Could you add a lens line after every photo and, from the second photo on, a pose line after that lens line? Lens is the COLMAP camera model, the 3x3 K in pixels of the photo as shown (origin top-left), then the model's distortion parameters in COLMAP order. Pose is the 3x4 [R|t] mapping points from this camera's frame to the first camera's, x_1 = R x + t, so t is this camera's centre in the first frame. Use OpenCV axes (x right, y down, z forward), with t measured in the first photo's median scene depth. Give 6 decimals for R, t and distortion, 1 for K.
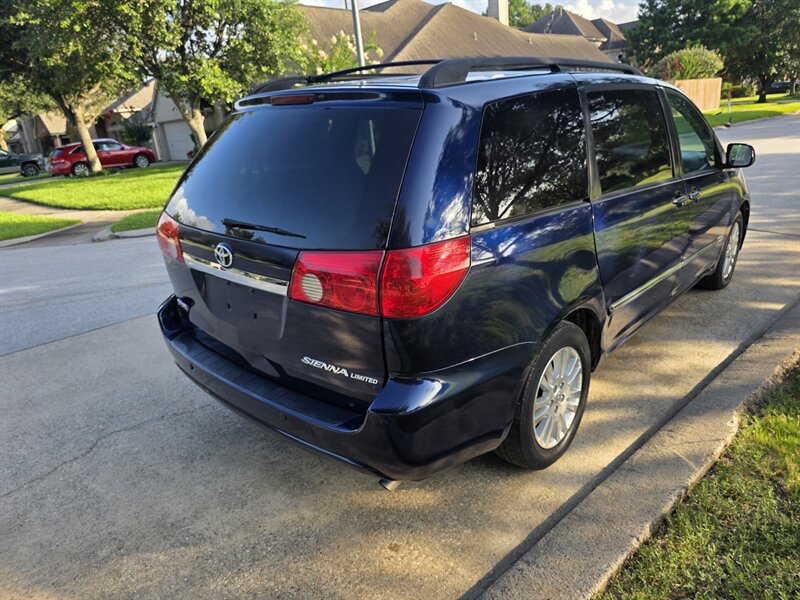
lens RADIAL K [[547.0, 0, 396.2], [0, 547.0, 306.5], [0, 0, 1]] dist [0.036121, -0.044000]
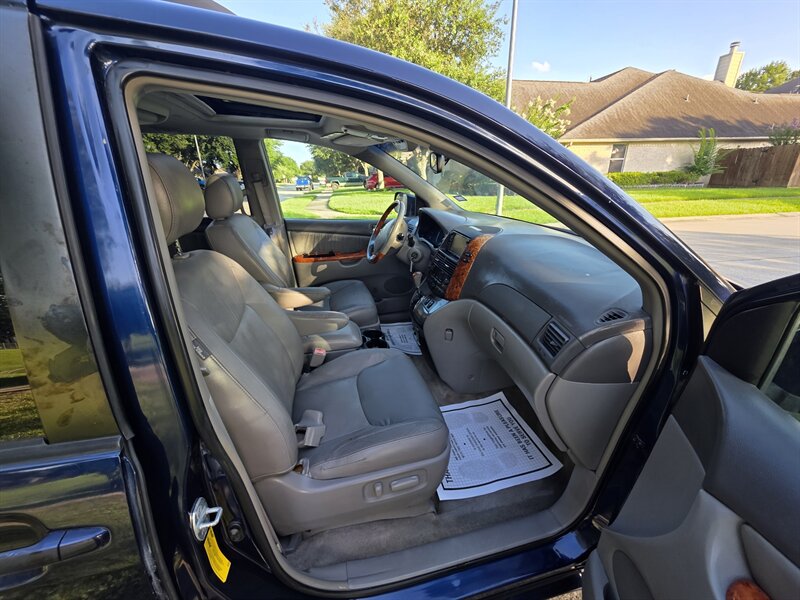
lens RADIAL K [[323.3, 0, 392.7], [0, 323.3, 297.6], [0, 0, 1]] dist [0.000636, 0.000506]
pose [[0.826875, 0.257567, -0.499938, 0.133799], [-0.224479, 0.966230, 0.126522, -0.067119], [0.515643, 0.007608, 0.856770, 0.189047]]
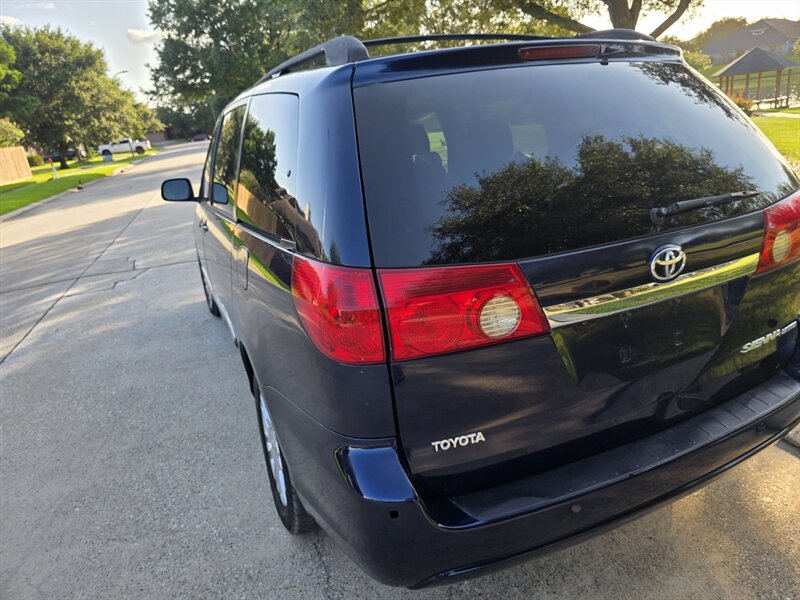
lens RADIAL K [[545.9, 0, 410.2], [0, 545.9, 292.2], [0, 0, 1]] dist [0.053802, -0.057982]
pose [[0.394924, -0.256074, 0.882305, -0.131096], [0.379614, 0.920034, 0.097107, -0.030809], [-0.836617, 0.296586, 0.460553, 0.123592]]
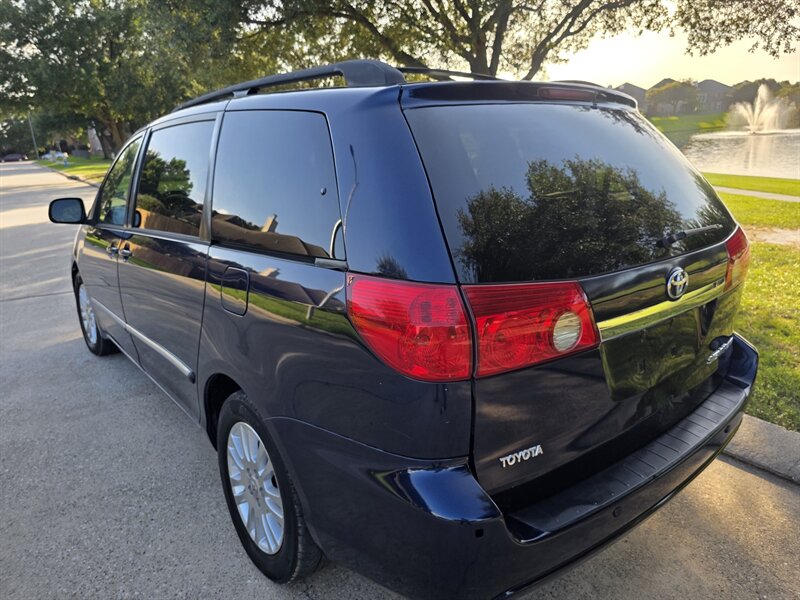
lens RADIAL K [[559.4, 0, 405.4], [0, 559.4, 290.2], [0, 0, 1]] dist [0.003193, -0.003810]
pose [[0.154077, -0.195063, 0.968613, -0.142021], [0.360668, 0.923777, 0.128662, -0.040242], [-0.919880, 0.329524, 0.212686, 0.151890]]
